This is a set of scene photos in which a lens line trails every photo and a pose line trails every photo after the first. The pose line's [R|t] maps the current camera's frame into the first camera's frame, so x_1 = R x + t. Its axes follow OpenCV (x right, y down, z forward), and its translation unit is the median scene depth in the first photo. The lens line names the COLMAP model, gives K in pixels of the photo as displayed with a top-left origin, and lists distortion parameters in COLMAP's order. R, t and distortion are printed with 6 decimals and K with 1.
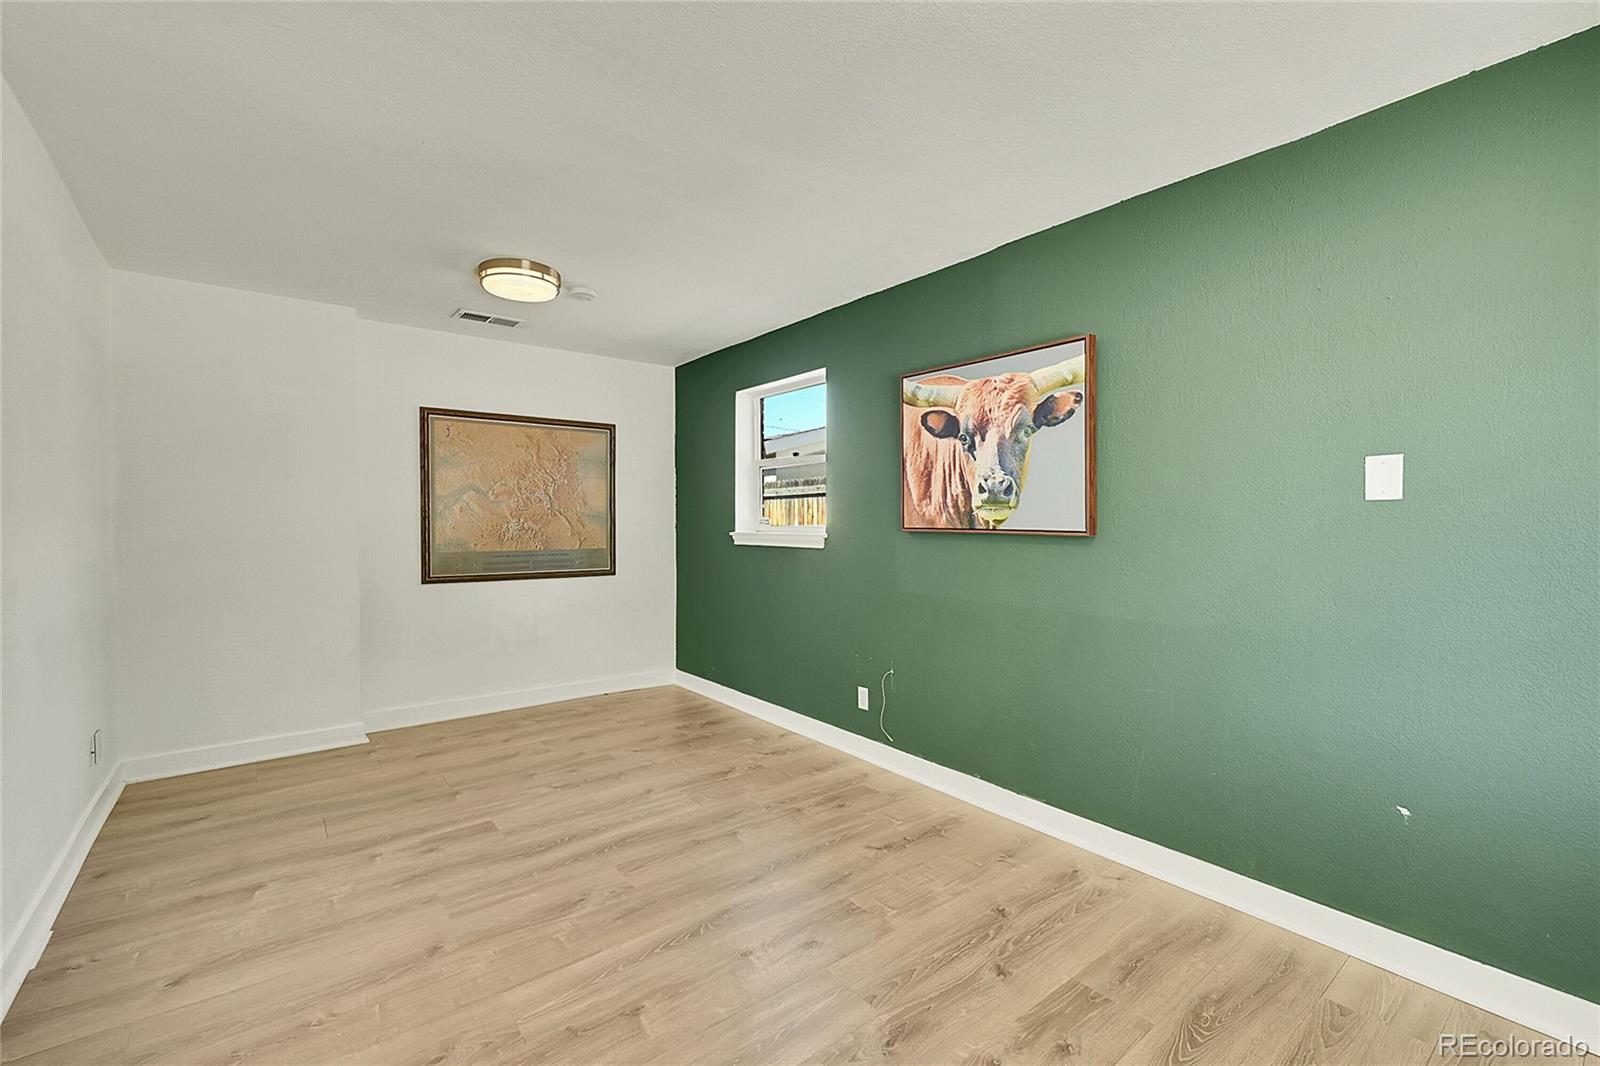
lens RADIAL K [[686.1, 0, 825.9], [0, 686.1, 532.3], [0, 0, 1]] dist [-0.001606, -0.000140]
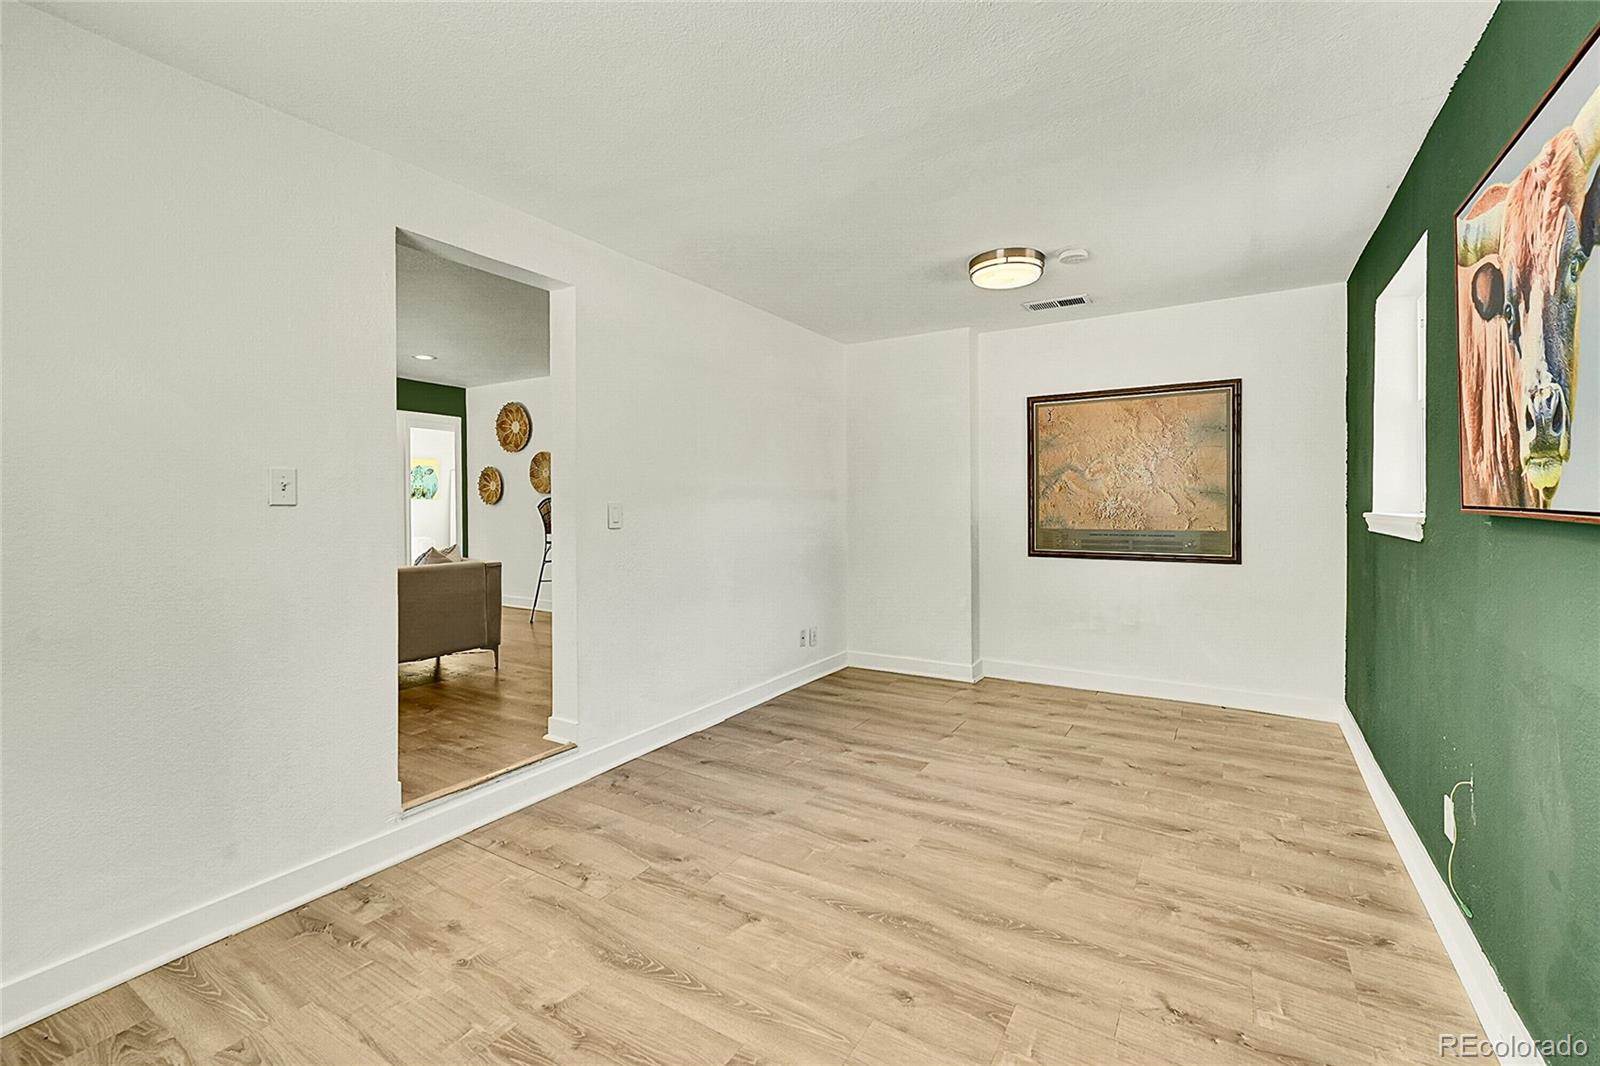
lens RADIAL K [[695.1, 0, 803.9], [0, 695.1, 509.9], [0, 0, 1]] dist [-0.000453, 0.000336]
pose [[0.312006, 0.005650, -0.950063, 0.507945], [-0.006376, 0.999972, 0.003852, -0.003053], [0.950059, 0.004855, 0.312034, 0.411805]]
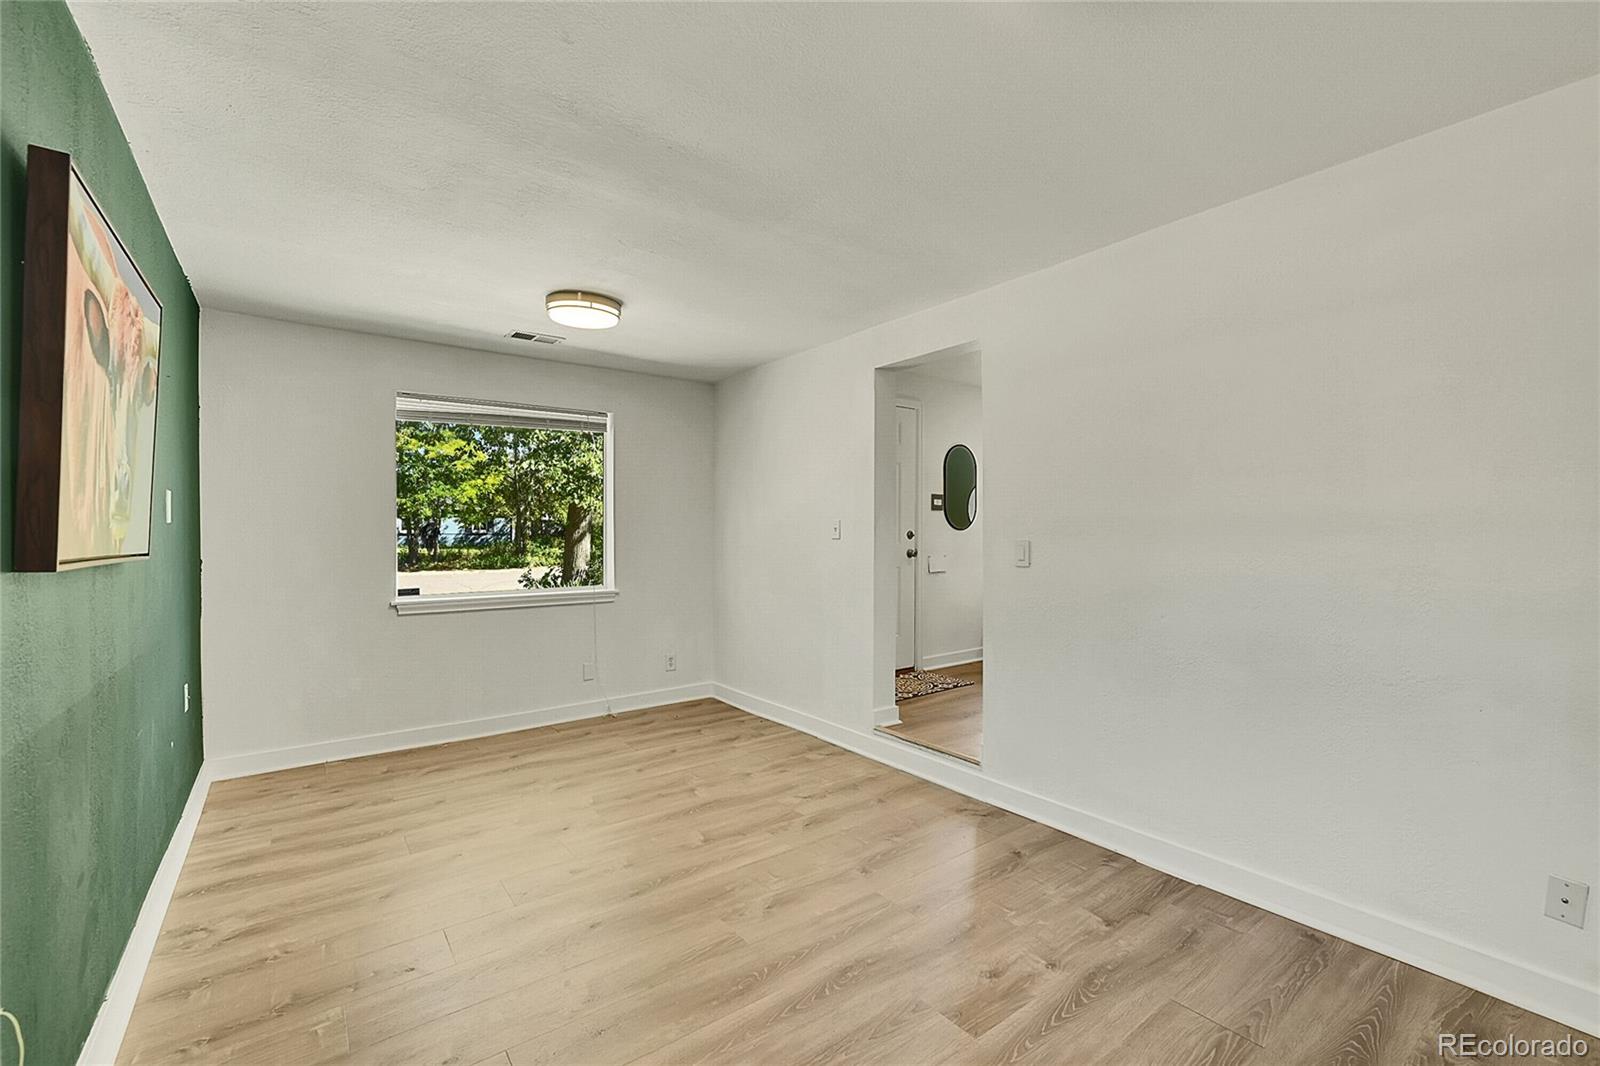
lens RADIAL K [[676.6, 0, 800.0], [0, 676.6, 533.0], [0, 0, 1]] dist [-0.001002, -0.000060]
pose [[-0.997939, -0.001616, 0.064148, -0.348853], [-0.000809, 0.999920, 0.012597, -0.030118], [-0.064164, 0.012519, -0.997861, 1.498295]]
